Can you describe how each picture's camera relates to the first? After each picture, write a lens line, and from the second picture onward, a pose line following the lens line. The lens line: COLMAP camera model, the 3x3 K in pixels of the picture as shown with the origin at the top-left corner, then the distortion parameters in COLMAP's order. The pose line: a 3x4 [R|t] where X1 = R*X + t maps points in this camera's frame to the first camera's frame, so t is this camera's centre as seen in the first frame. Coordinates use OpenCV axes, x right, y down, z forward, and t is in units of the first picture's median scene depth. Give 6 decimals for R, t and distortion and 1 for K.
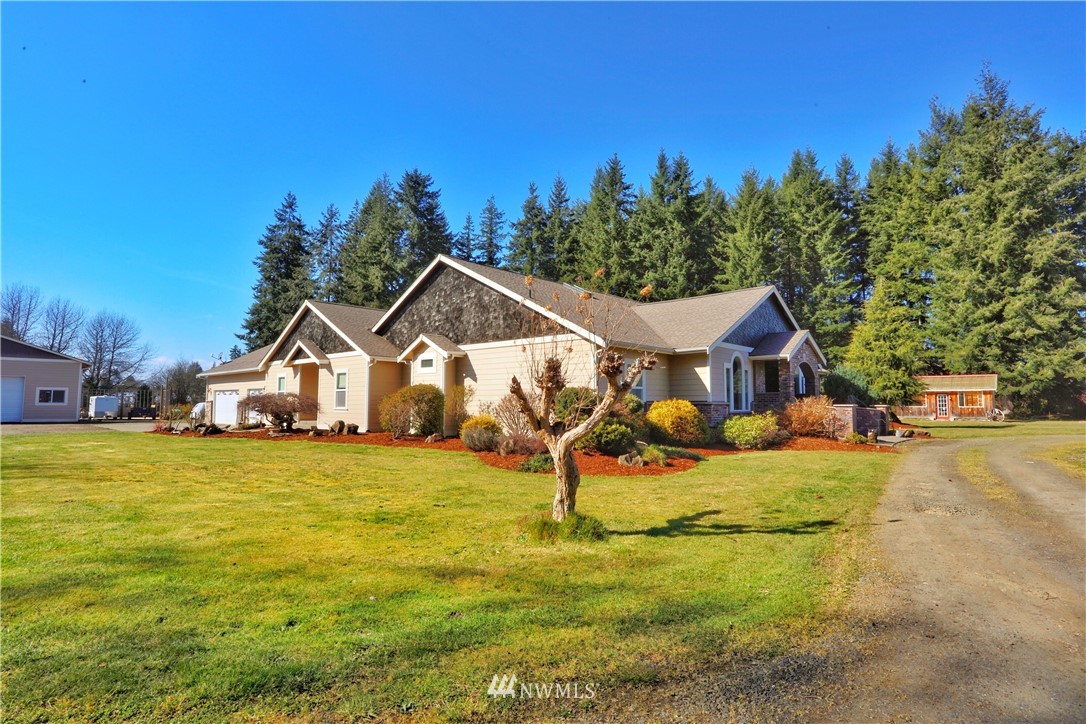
lens RADIAL K [[564.7, 0, 545.9], [0, 564.7, 361.8], [0, 0, 1]] dist [-0.068385, 0.027542]
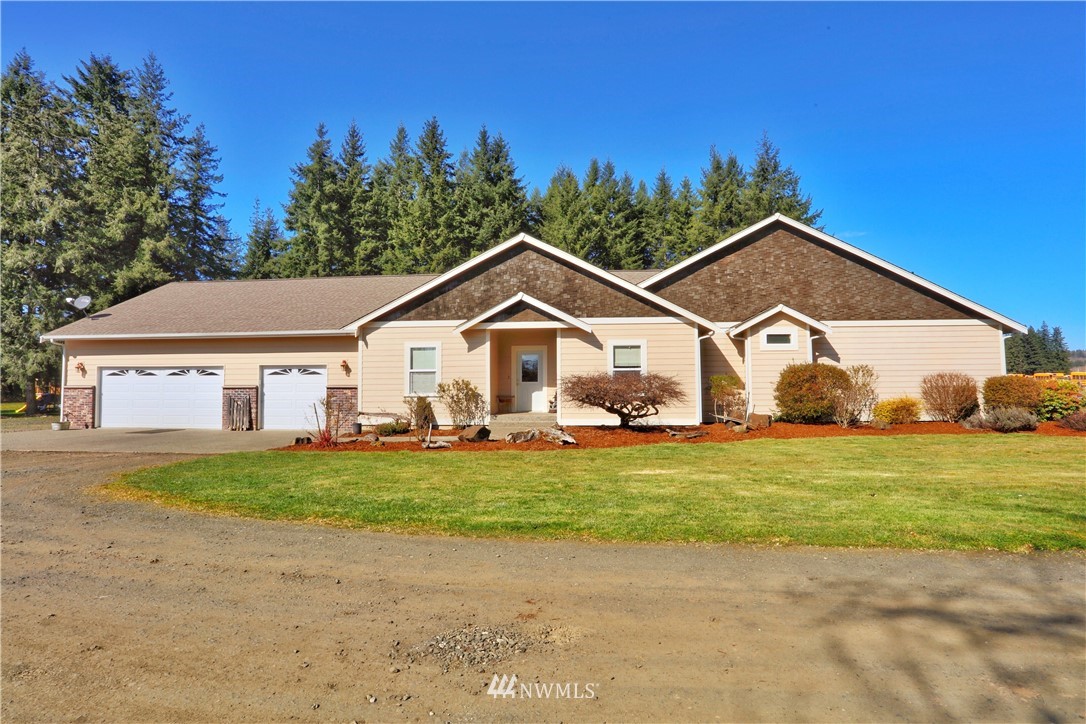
lens RADIAL K [[564.7, 0, 544.7], [0, 564.7, 360.6], [0, 0, 1]] dist [-0.068385, 0.027542]
pose [[0.796448, 0.024835, 0.604197, -0.298590], [-0.039124, 0.999179, 0.010502, 0.012077], [-0.603440, -0.032003, 0.796766, 0.165631]]
